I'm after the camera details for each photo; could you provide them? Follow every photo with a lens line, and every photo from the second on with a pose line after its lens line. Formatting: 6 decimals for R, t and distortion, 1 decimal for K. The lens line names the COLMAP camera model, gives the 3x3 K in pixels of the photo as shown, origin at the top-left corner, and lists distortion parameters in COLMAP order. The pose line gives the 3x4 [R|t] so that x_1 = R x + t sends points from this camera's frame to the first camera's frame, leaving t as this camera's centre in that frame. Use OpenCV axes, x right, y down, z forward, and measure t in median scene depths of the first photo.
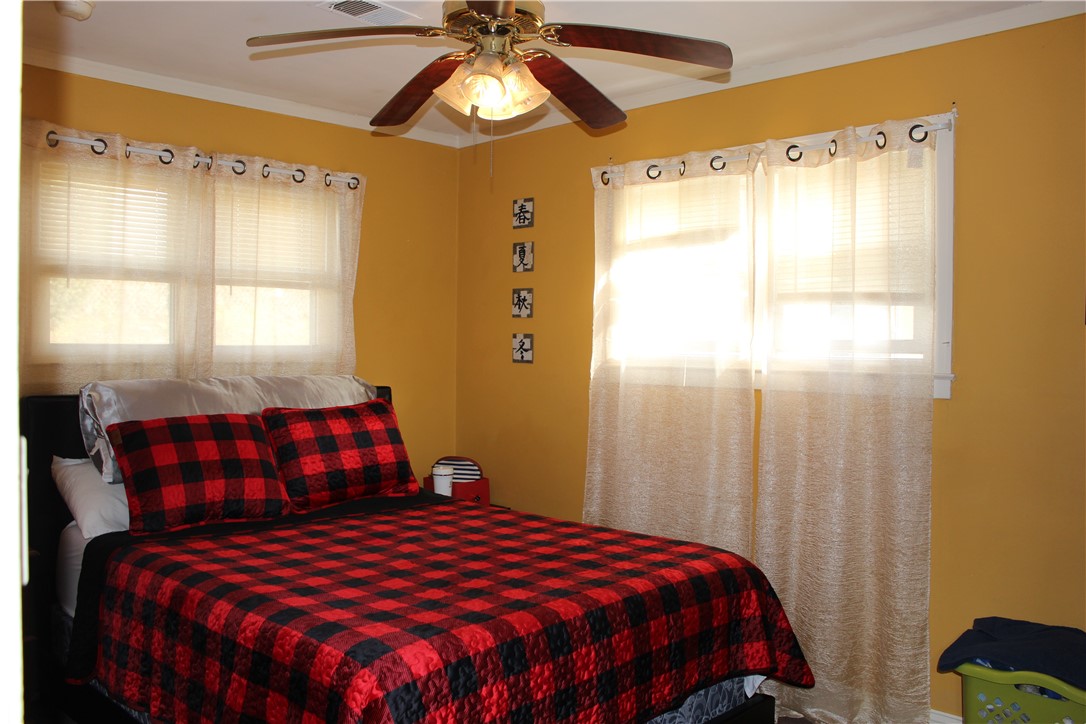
lens RADIAL K [[905.3, 0, 540.5], [0, 905.3, 369.5], [0, 0, 1]] dist [-0.159897, 0.138119]
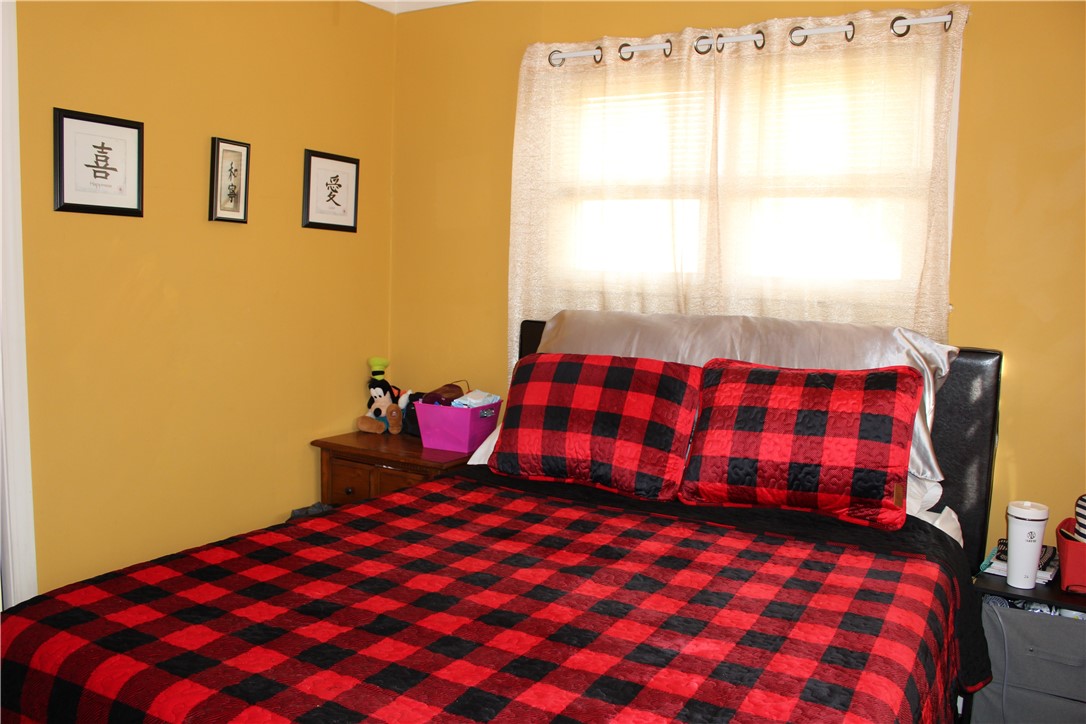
lens RADIAL K [[905.3, 0, 540.5], [0, 905.3, 369.5], [0, 0, 1]] dist [-0.159897, 0.138119]
pose [[0.236340, 0.127864, -0.963221, 0.392977], [-0.034714, 0.991782, 0.123138, -0.036452], [0.971050, 0.004335, 0.238837, 0.664571]]
